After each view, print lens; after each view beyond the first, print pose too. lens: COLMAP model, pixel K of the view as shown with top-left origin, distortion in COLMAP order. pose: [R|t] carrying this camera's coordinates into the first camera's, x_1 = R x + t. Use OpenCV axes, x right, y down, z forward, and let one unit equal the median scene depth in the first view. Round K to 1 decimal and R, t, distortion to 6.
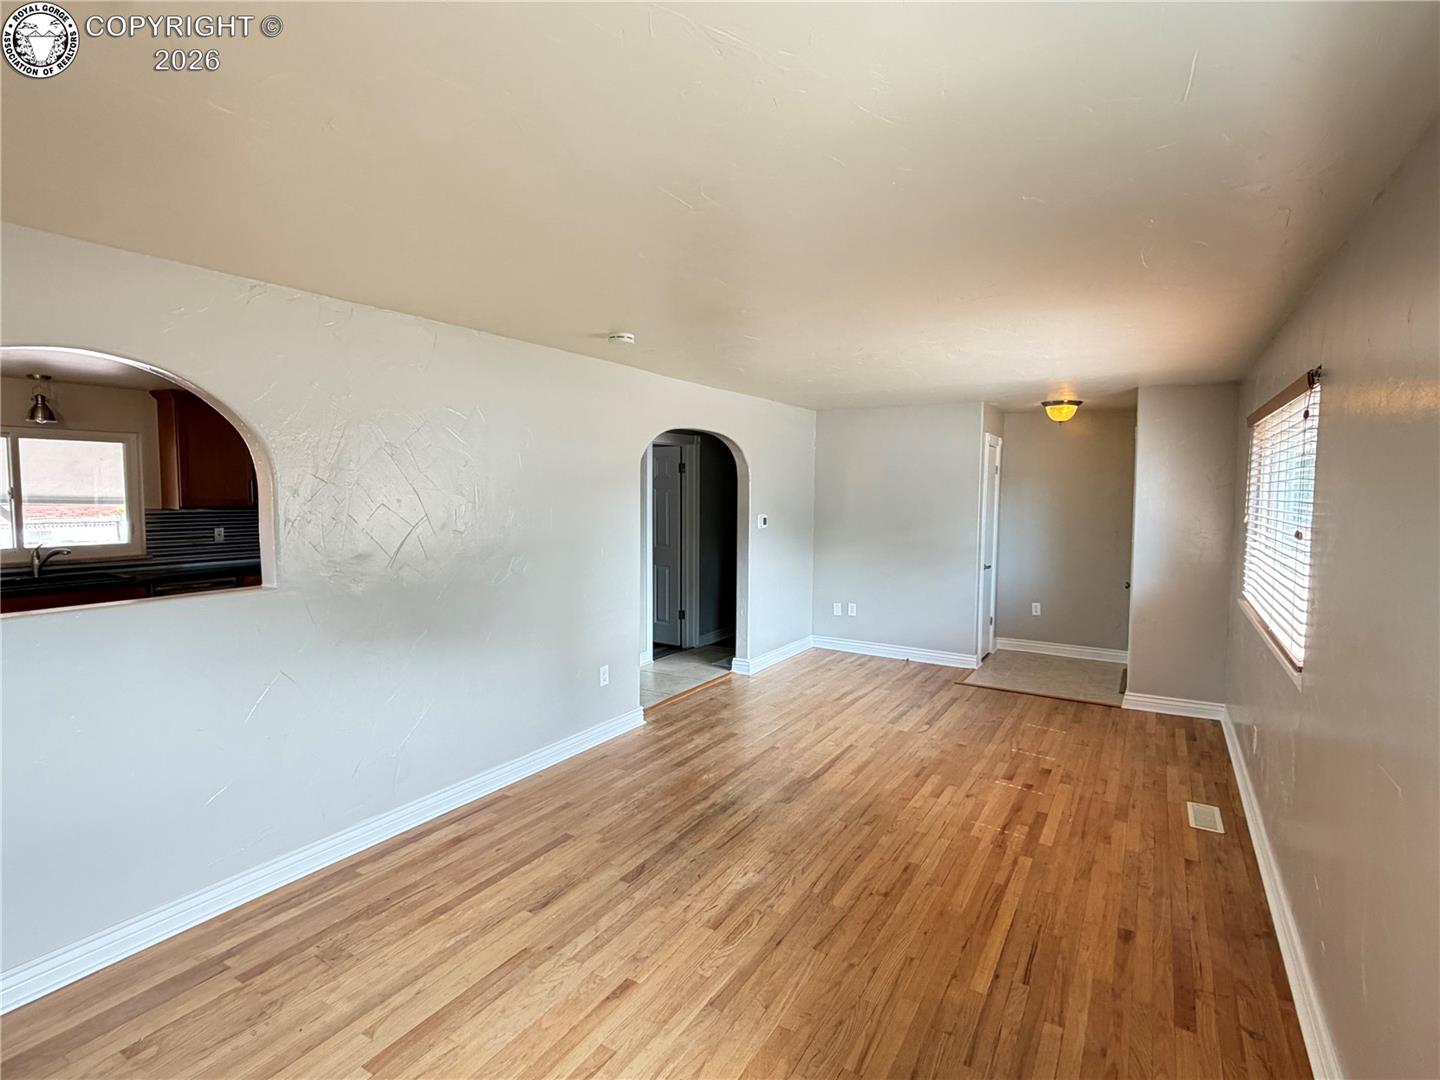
lens RADIAL K [[737.6, 0, 720.0], [0, 737.6, 540.0], [0, 0, 1]] dist [-0.001810, 0.000249]
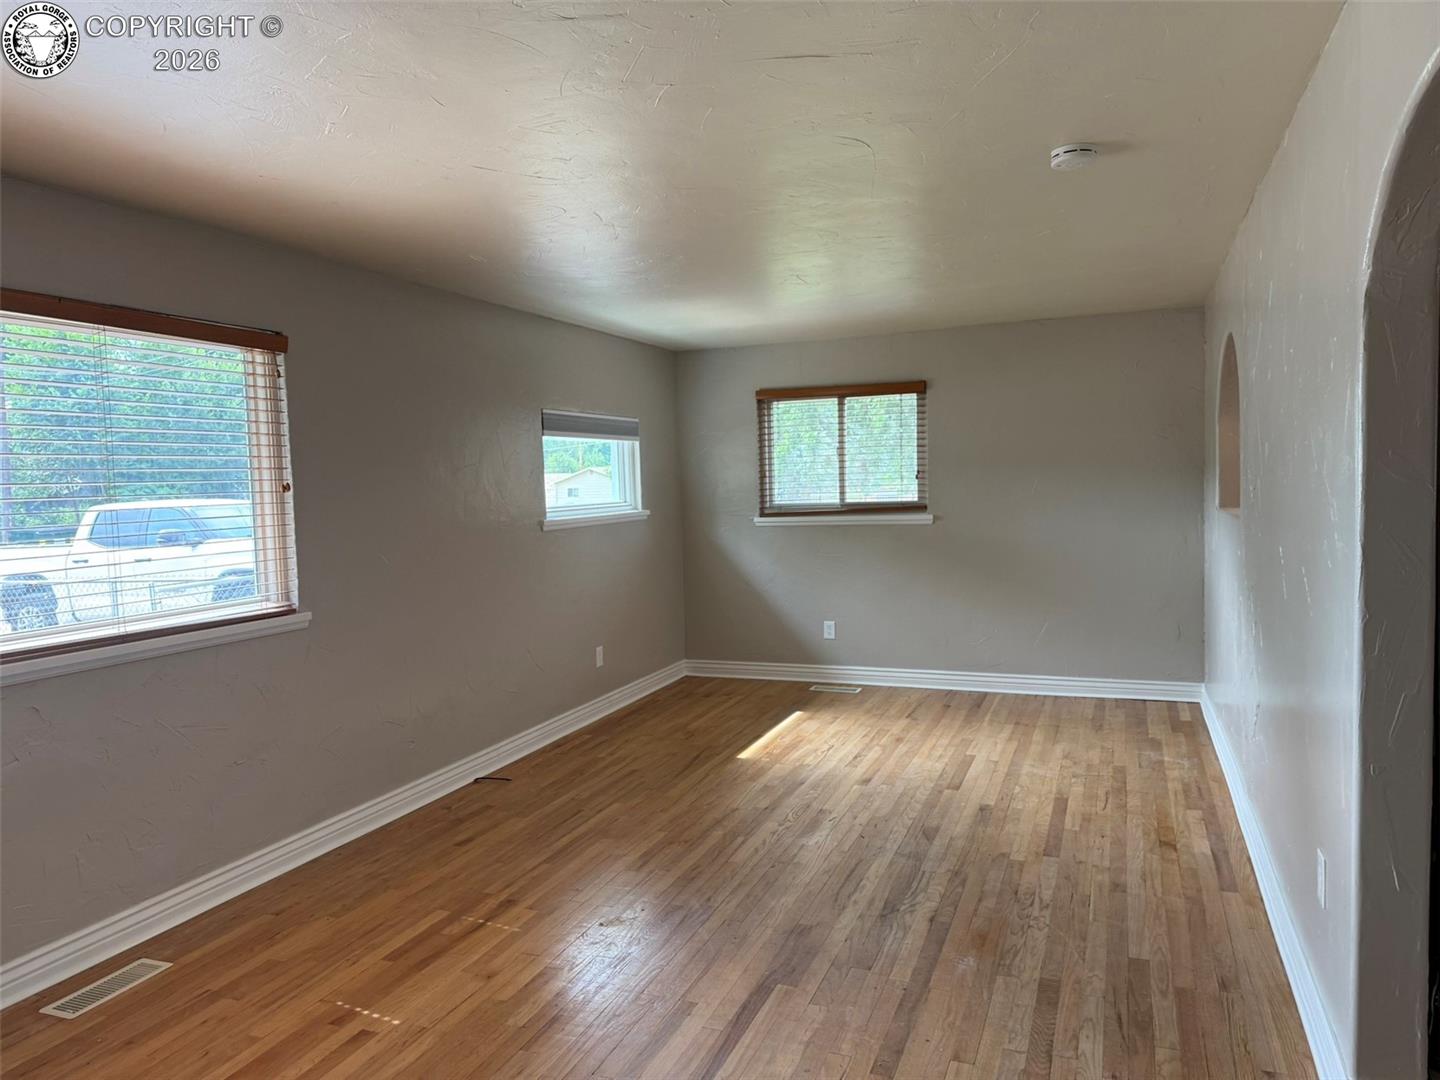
lens RADIAL K [[1025.1, 0, 717.6], [0, 1025.1, 530.4], [0, 0, 1]] dist [0.049804, -0.002656]
pose [[-0.986973, 0.031345, -0.157801, 0.348459], [0.013241, 0.993335, 0.114498, -0.091557], [0.160338, 0.110917, -0.980810, 2.190066]]
